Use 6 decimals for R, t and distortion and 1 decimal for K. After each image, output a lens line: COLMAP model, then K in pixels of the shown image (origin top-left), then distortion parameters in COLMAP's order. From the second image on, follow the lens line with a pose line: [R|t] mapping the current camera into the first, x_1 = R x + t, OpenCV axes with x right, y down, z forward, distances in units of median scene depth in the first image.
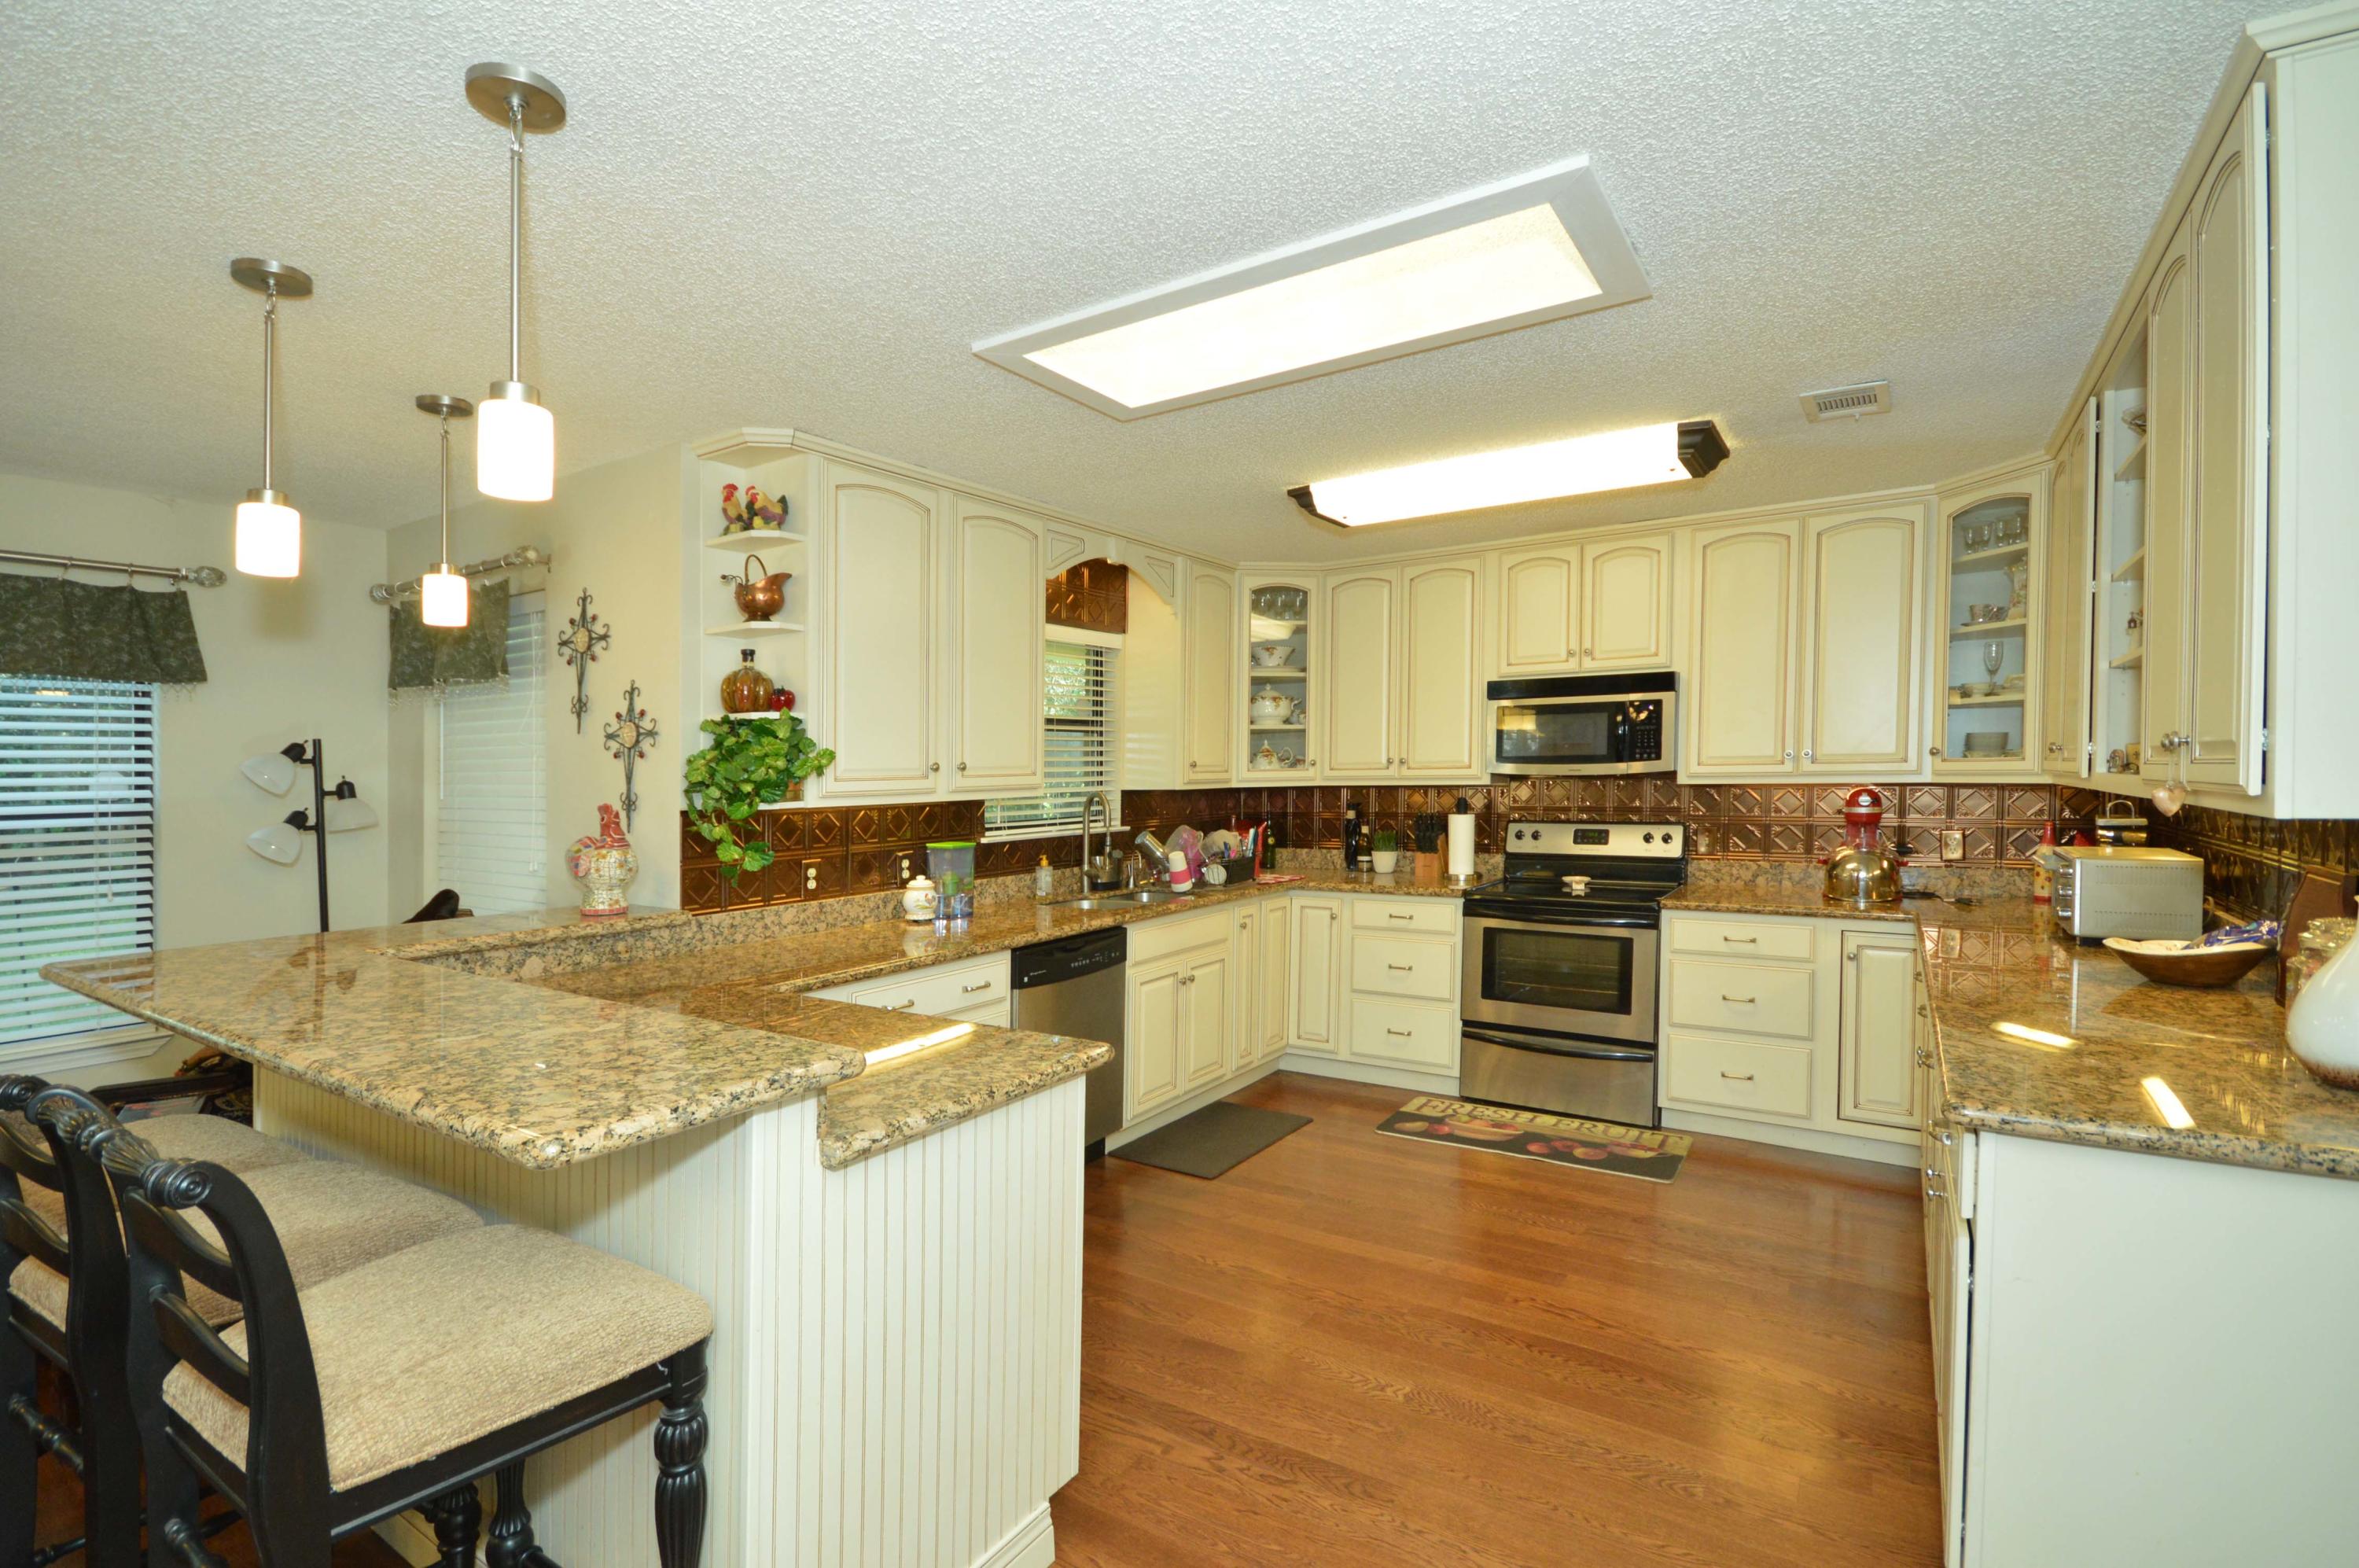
lens RADIAL K [[1064.4, 0, 1137.6], [0, 1064.4, 804.3], [0, 0, 1]] dist [-0.015970, 0.012375]
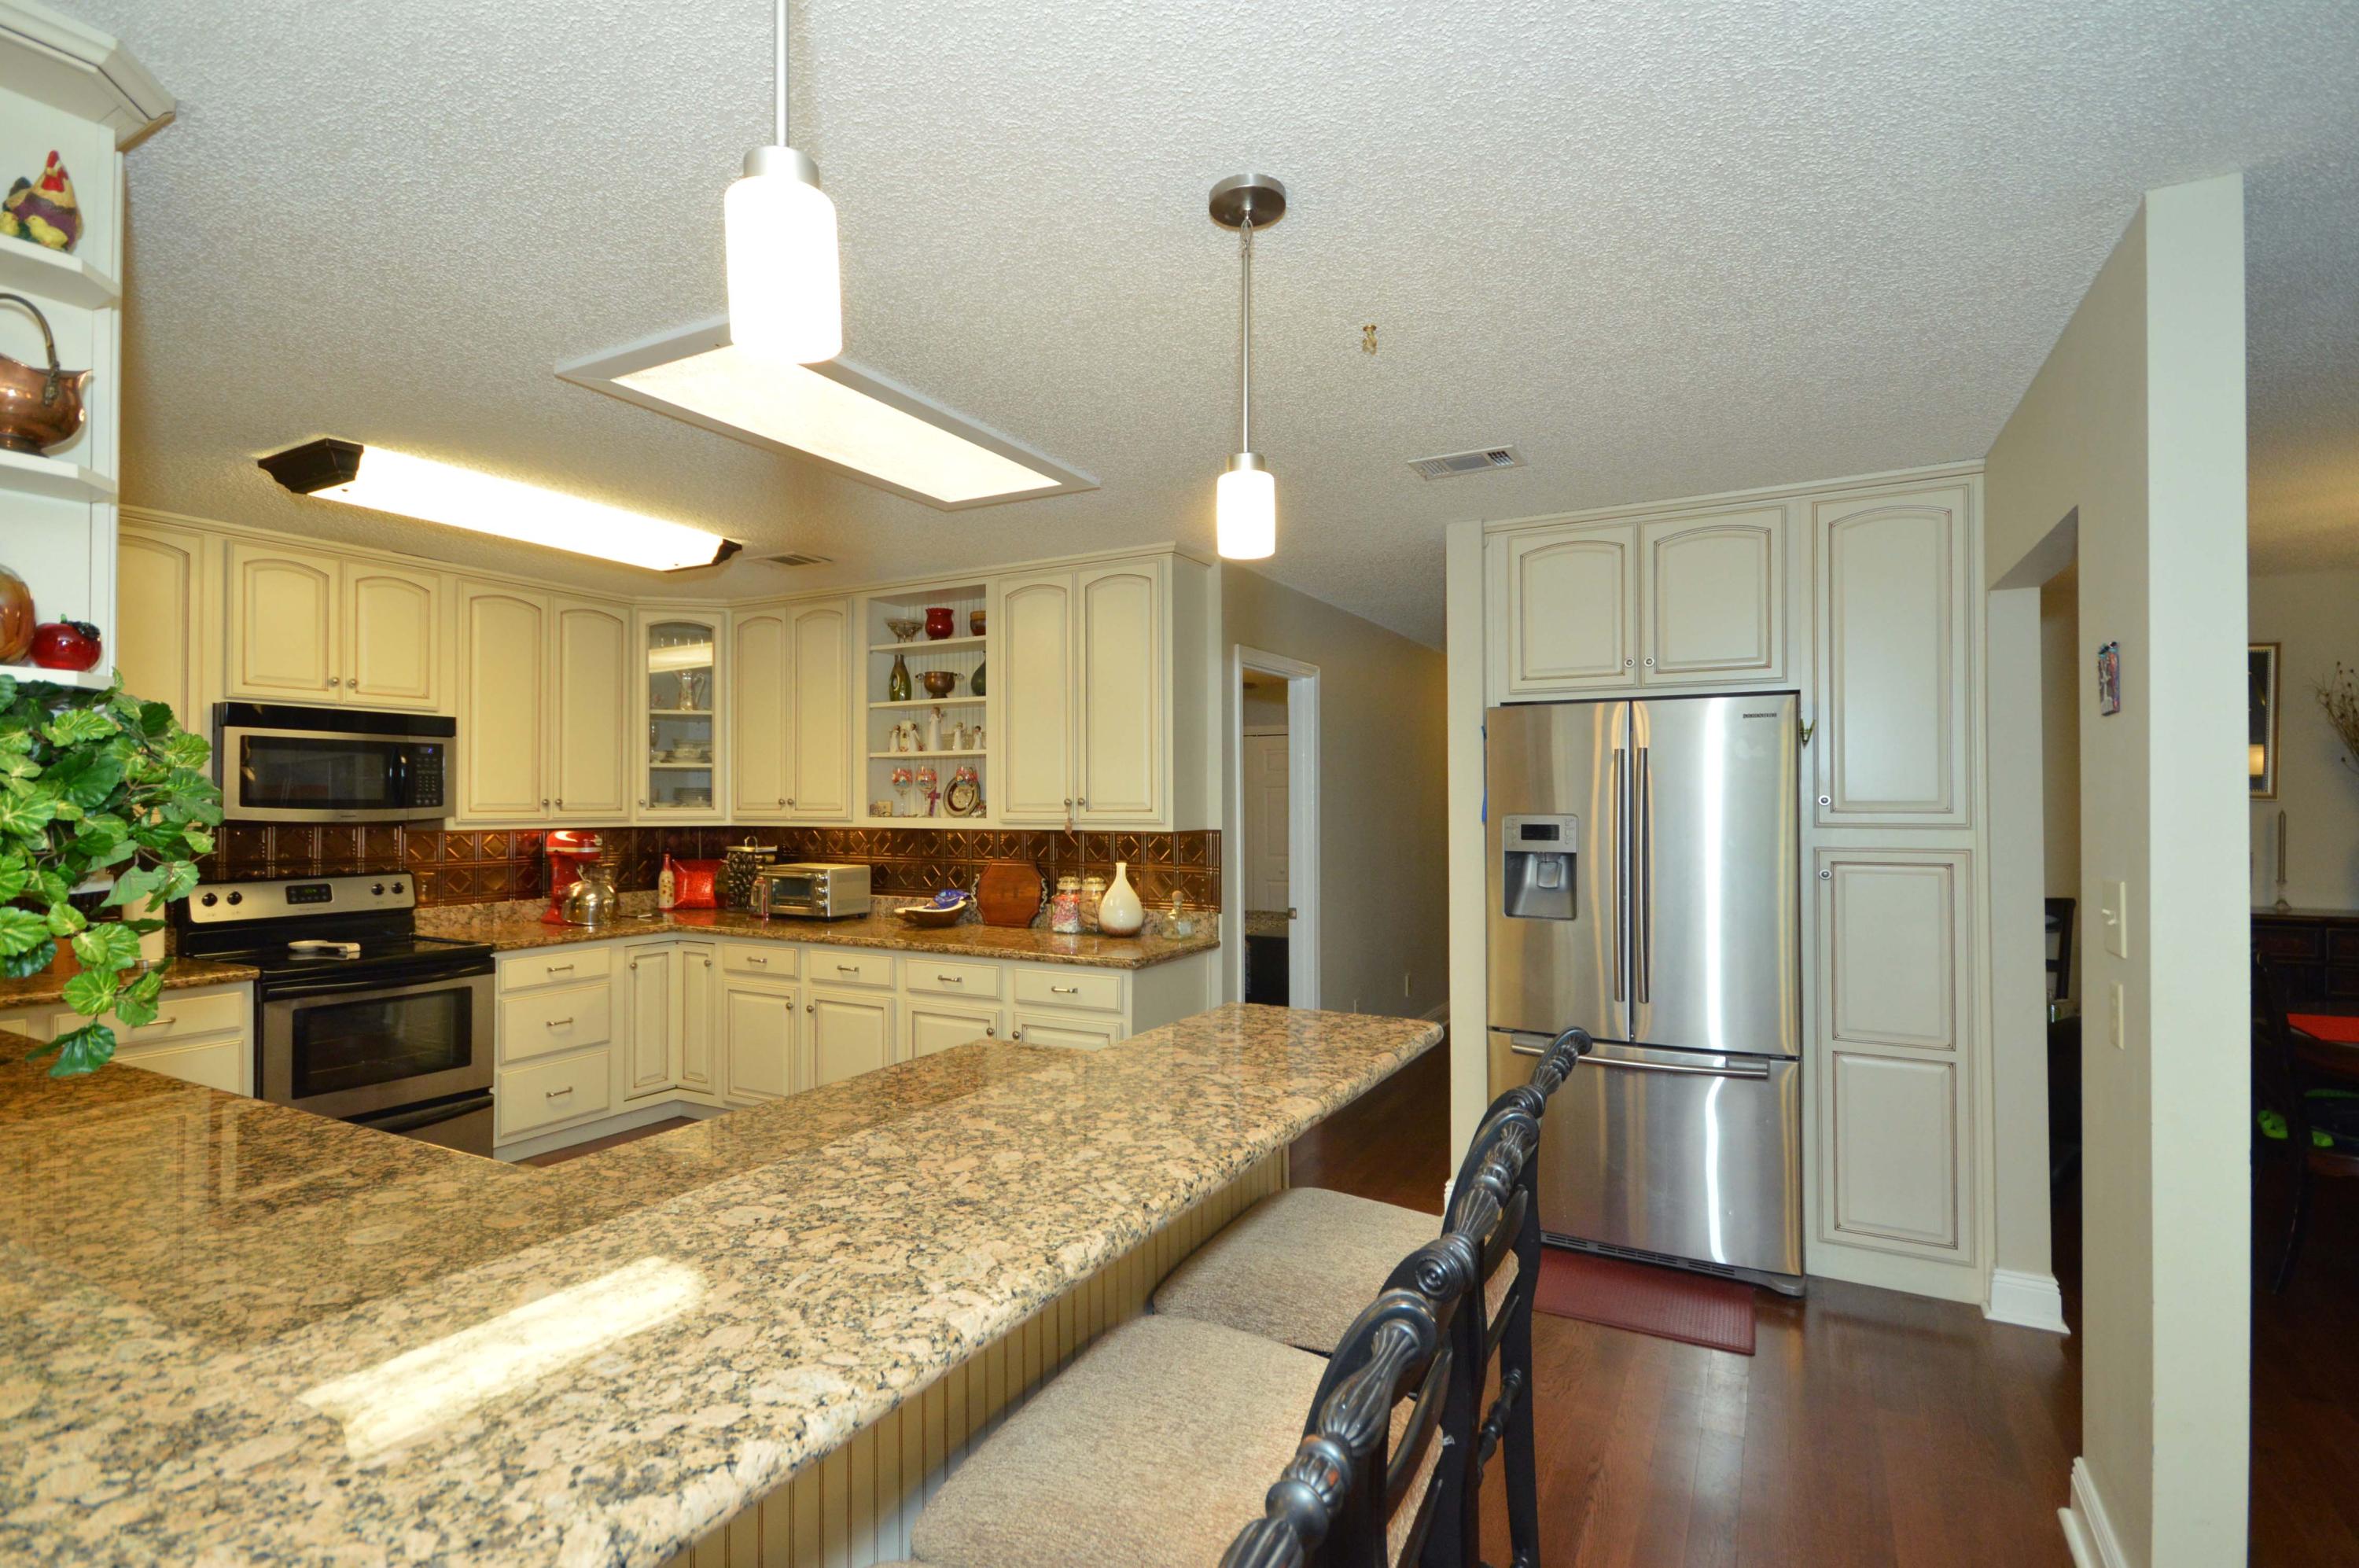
lens RADIAL K [[1091.3, 0, 1176.1], [0, 1091.3, 782.9], [0, 0, 1]] dist [0.003189, -0.007828]
pose [[-0.109144, 0.031968, 0.993512, -0.574737], [0.032396, 0.999066, -0.028588, -0.012350], [-0.993498, 0.029066, -0.110078, 0.429896]]
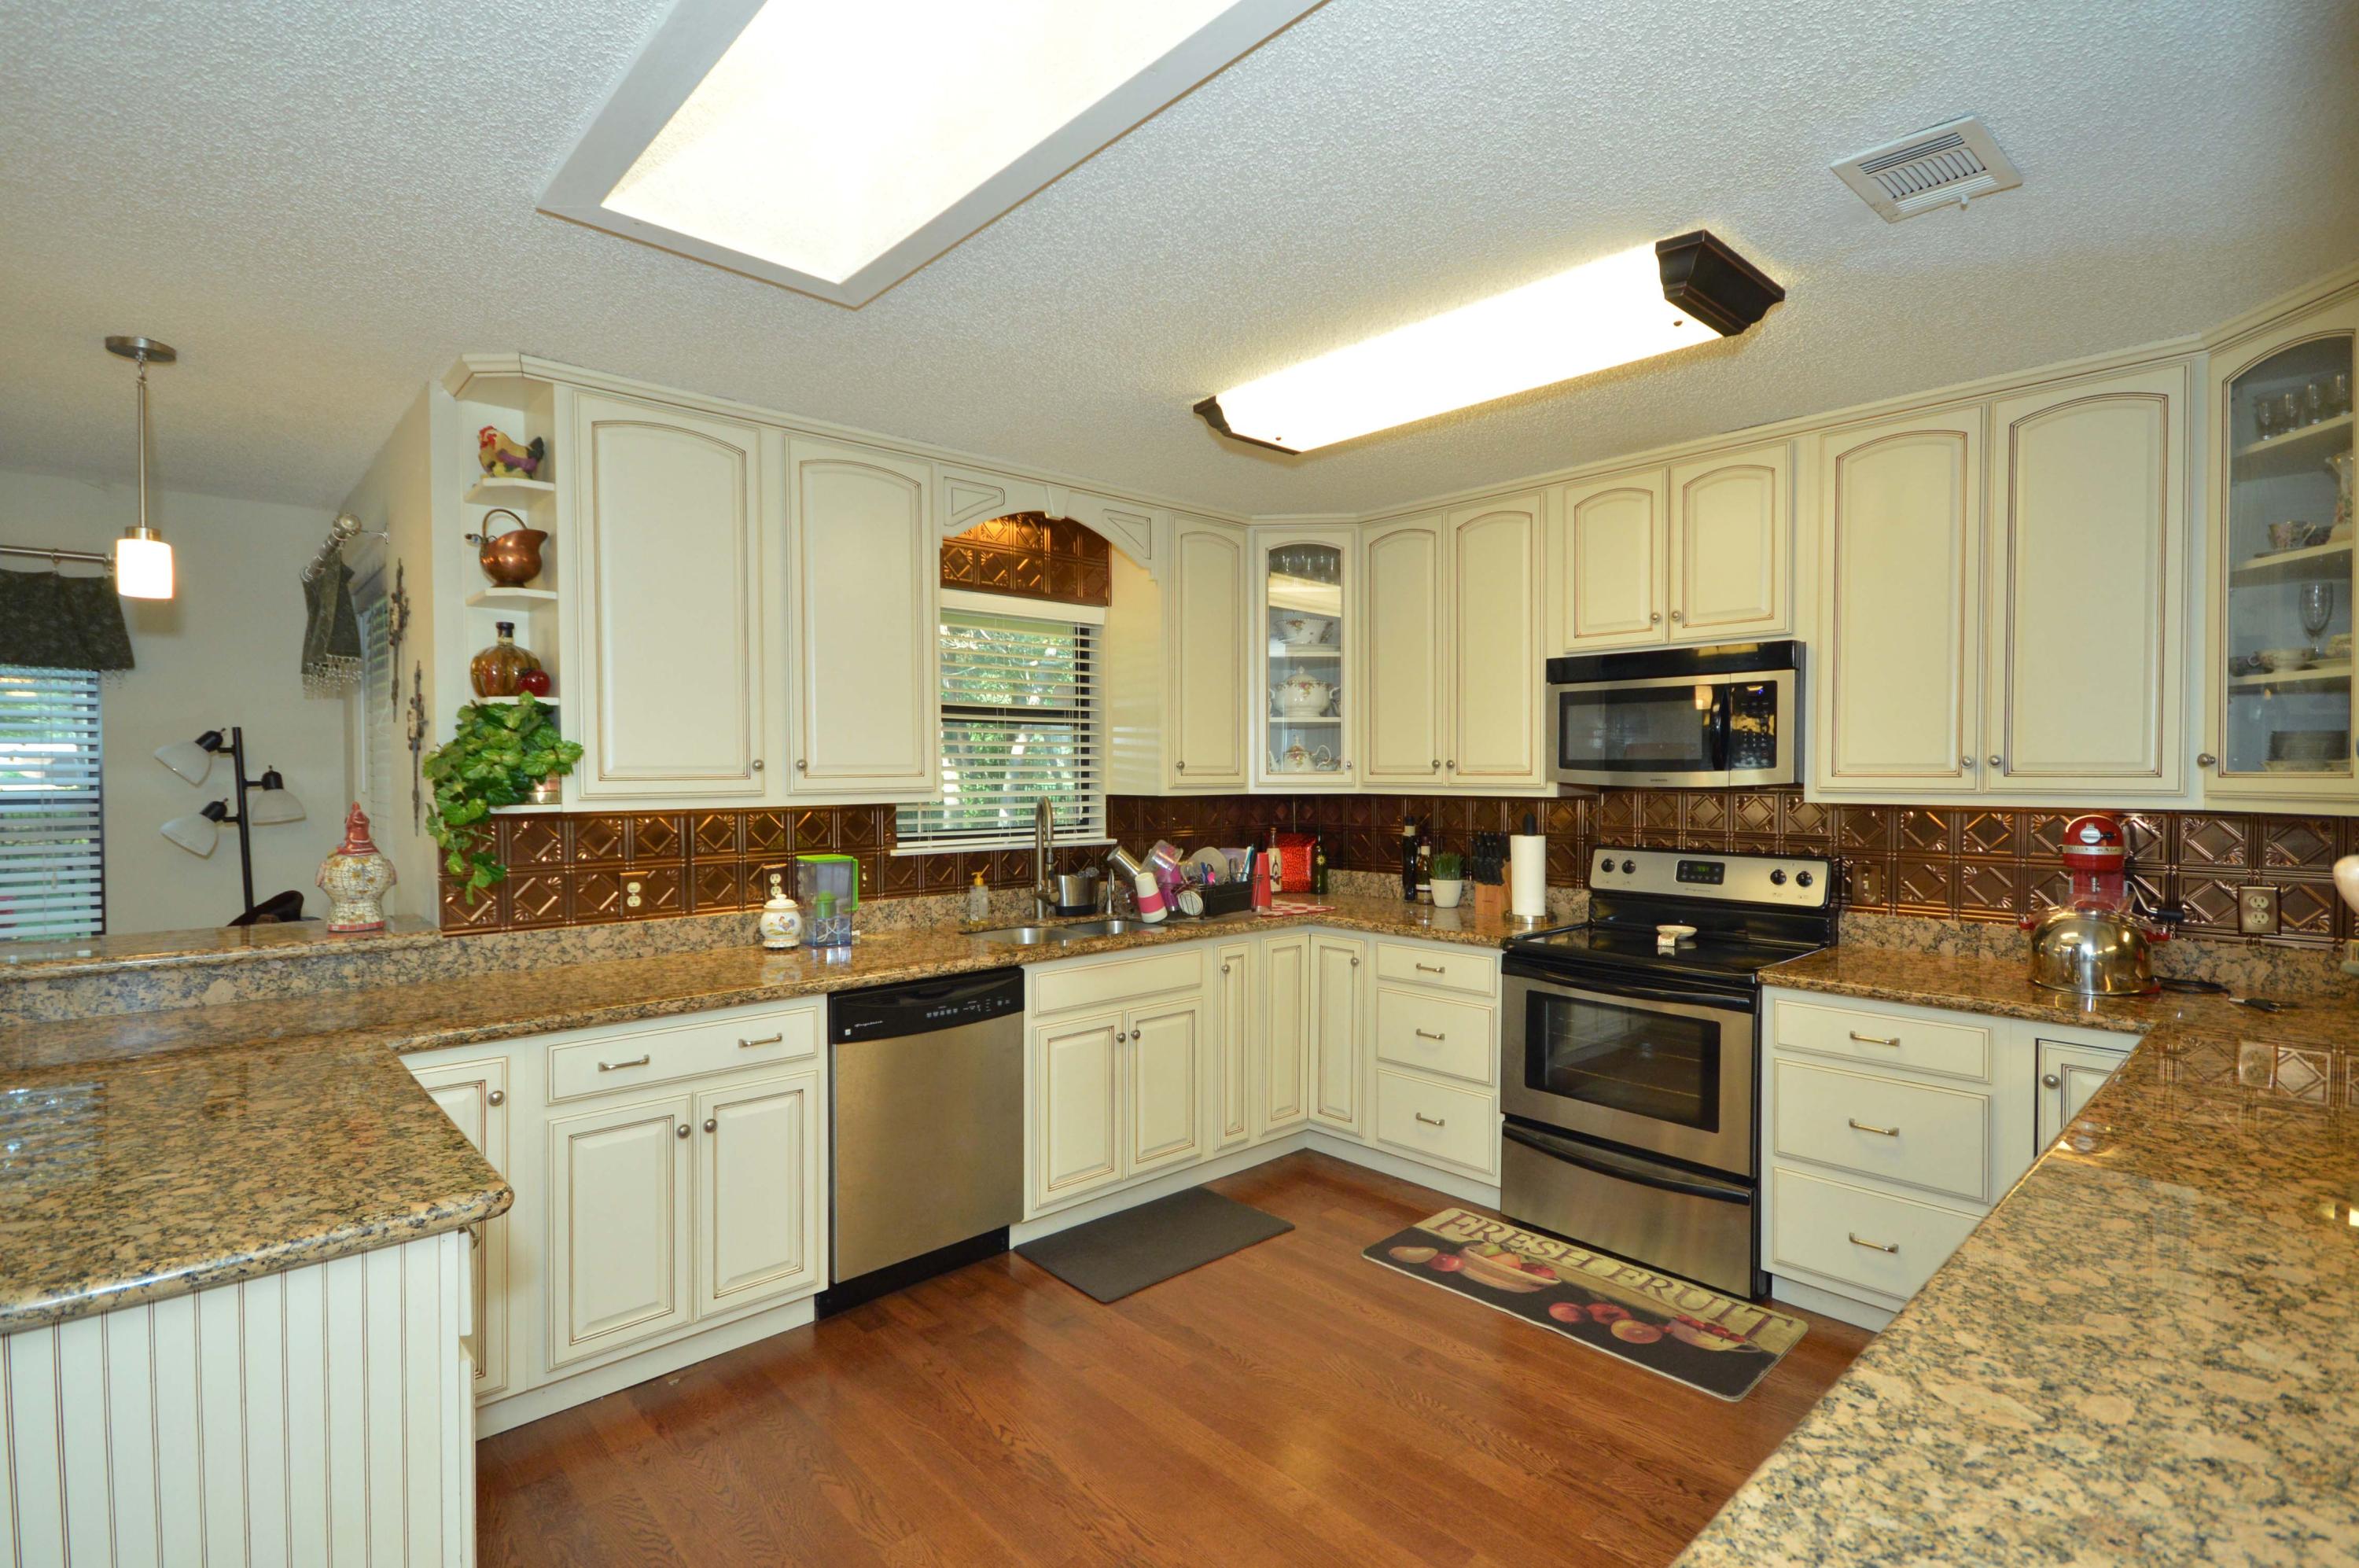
lens RADIAL K [[1091.3, 0, 1176.1], [0, 1091.3, 782.9], [0, 0, 1]] dist [0.003189, -0.007828]
pose [[0.975337, 0.016533, -0.220101, 0.262192], [-0.020421, 0.999673, -0.015397, -0.012510], [0.219775, 0.019512, 0.975355, 0.210863]]
